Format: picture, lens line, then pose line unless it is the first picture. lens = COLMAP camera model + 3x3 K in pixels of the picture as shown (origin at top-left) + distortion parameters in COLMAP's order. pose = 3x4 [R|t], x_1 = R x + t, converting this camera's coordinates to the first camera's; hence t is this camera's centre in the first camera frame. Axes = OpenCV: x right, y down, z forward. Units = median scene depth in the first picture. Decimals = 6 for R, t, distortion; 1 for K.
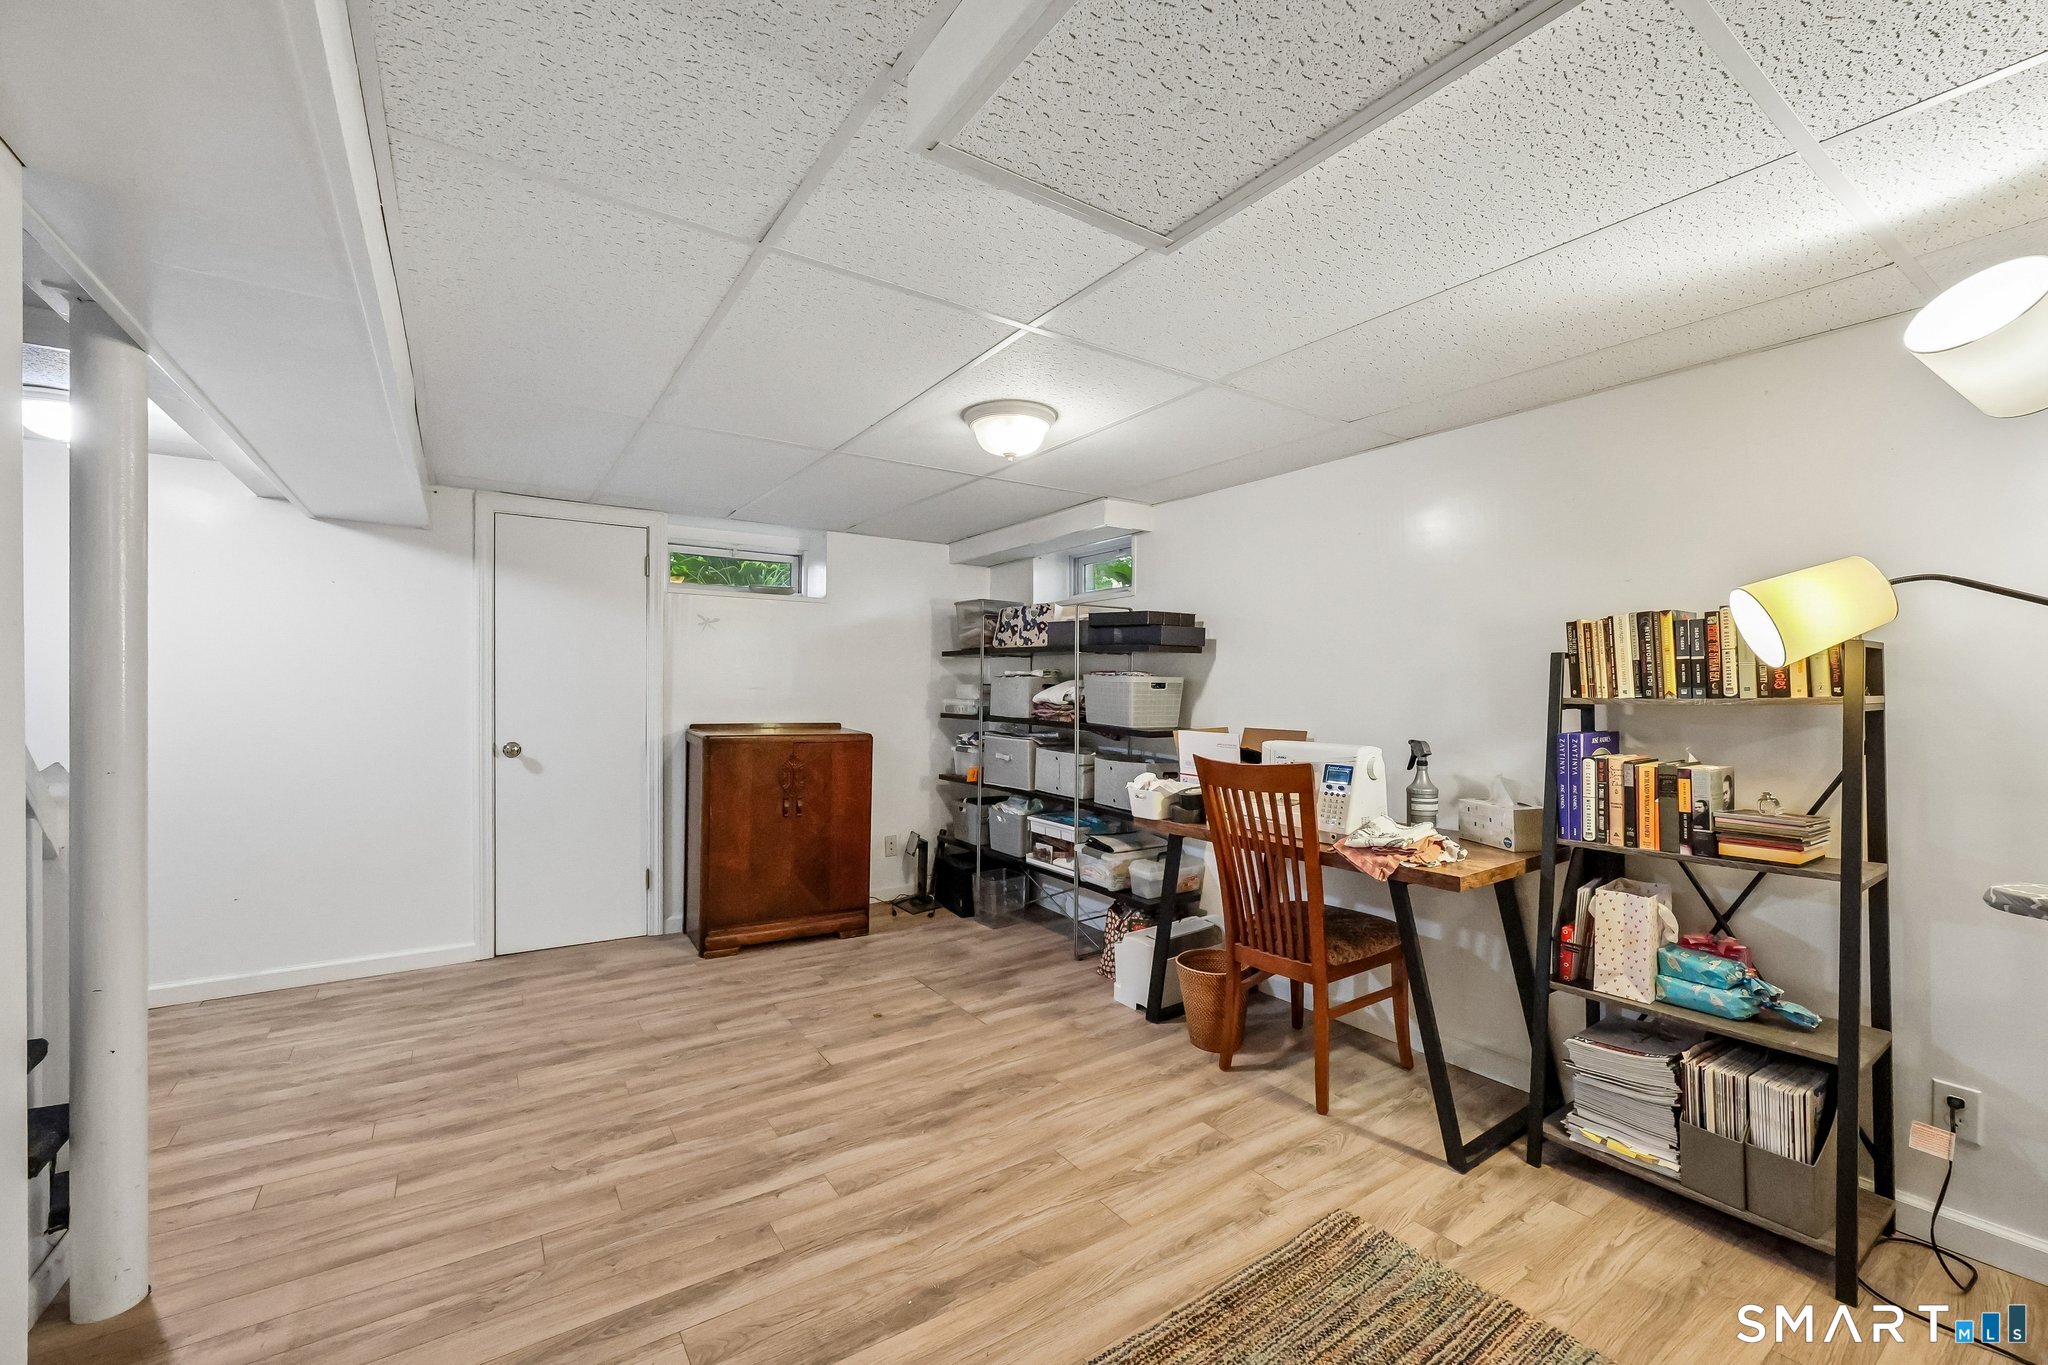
lens RADIAL K [[829.7, 0, 1028.0], [0, 829.7, 679.5], [0, 0, 1]] dist [0.000198, -0.000074]
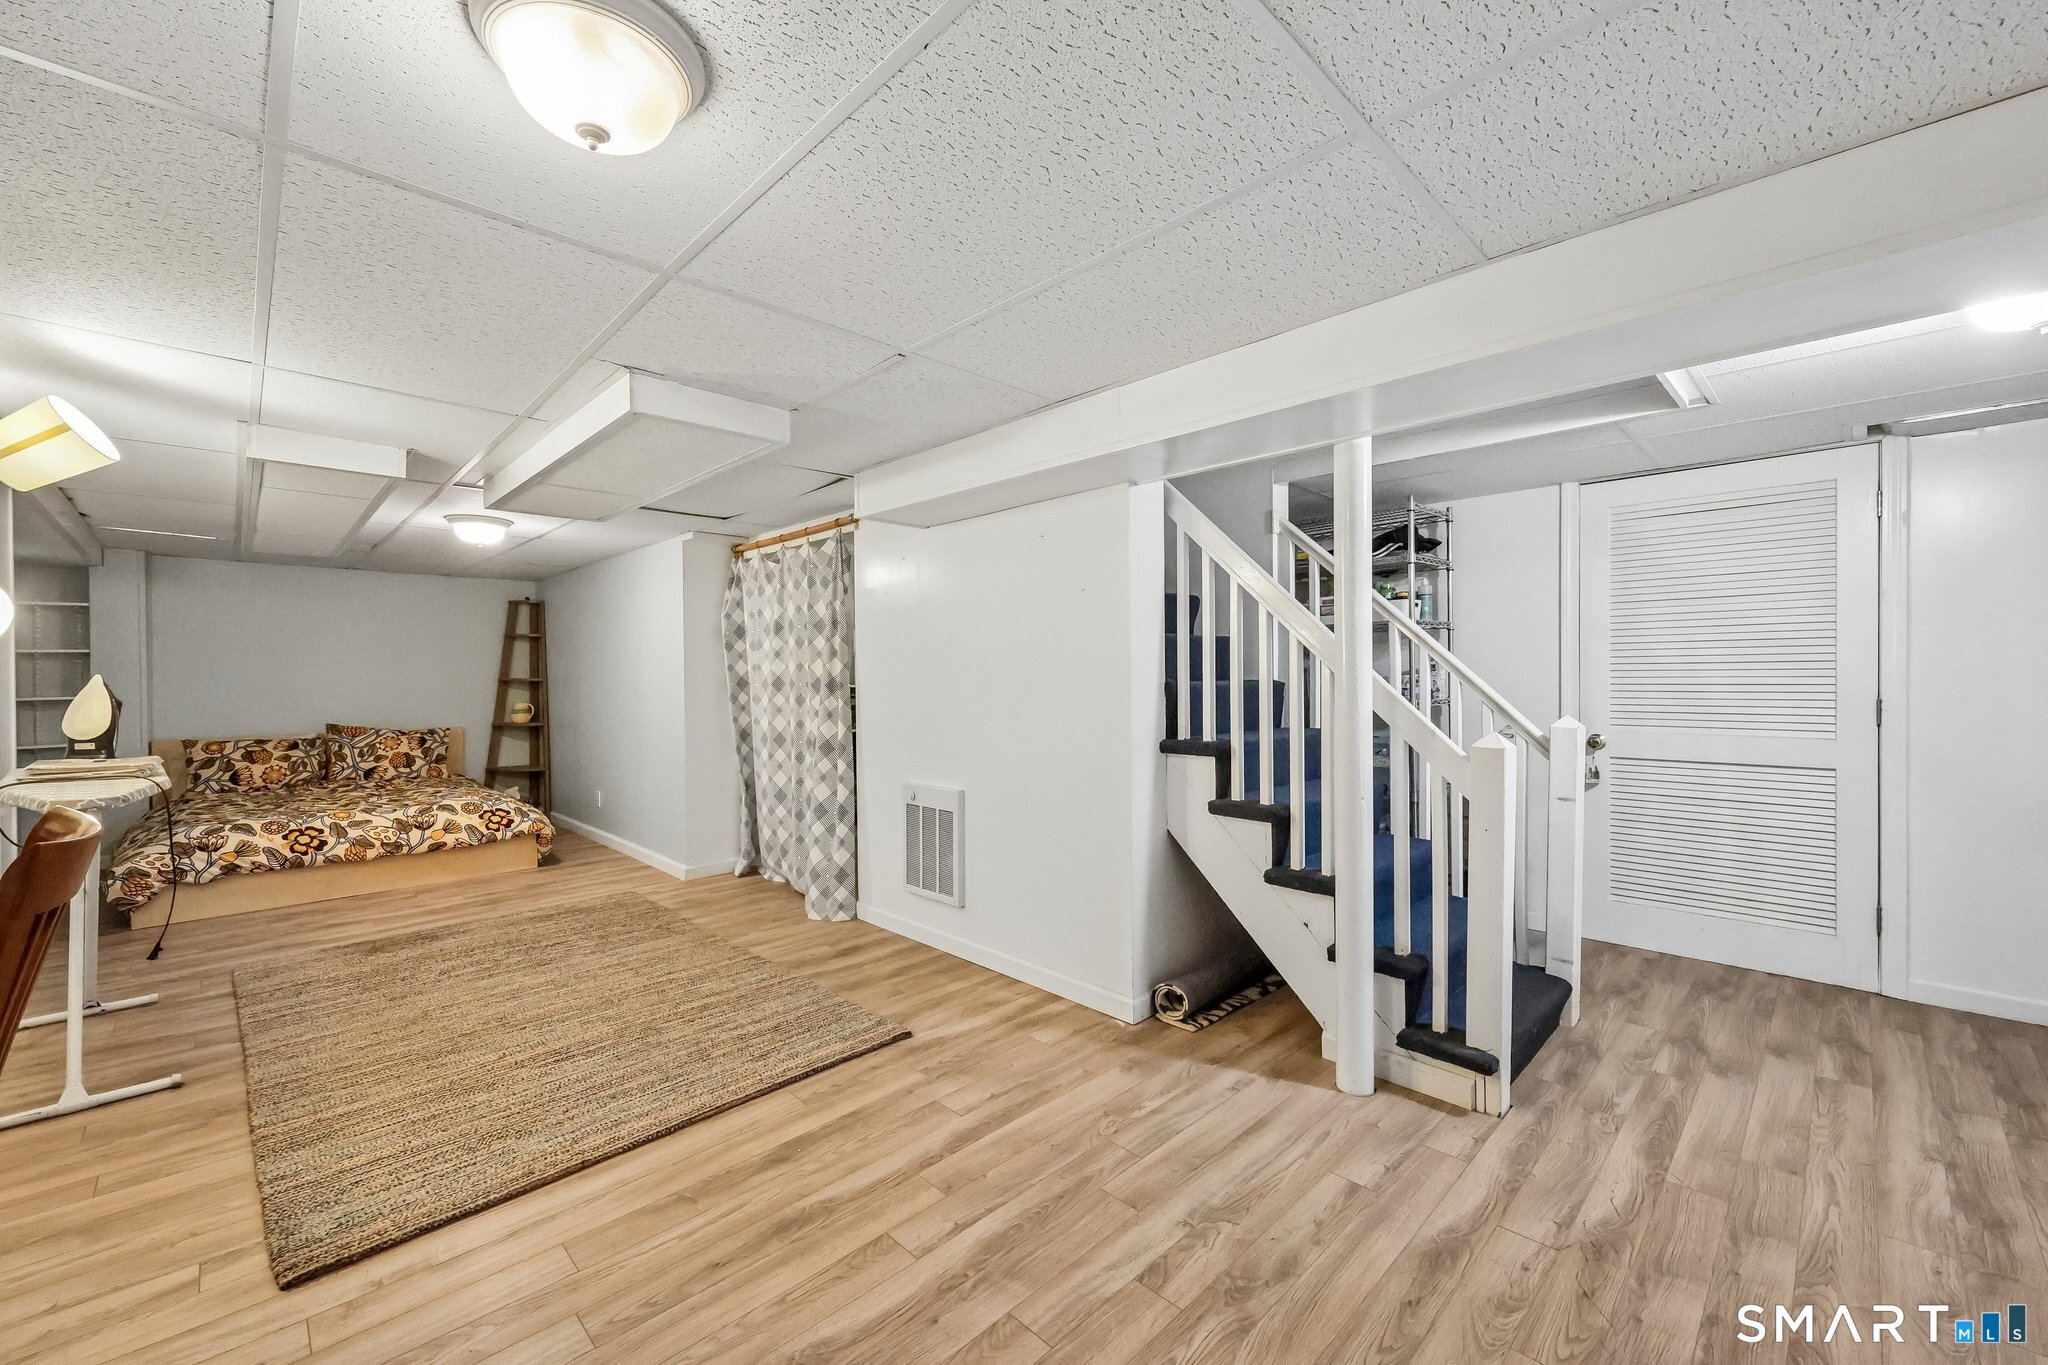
lens RADIAL K [[829.7, 0, 1028.0], [0, 829.7, 679.5], [0, 0, 1]] dist [0.000198, -0.000074]
pose [[-0.984355, 0.005271, -0.176118, -0.224146], [0.006282, 0.999967, -0.005185, 0.024935], [0.176085, -0.006210, -0.984355, 1.939314]]
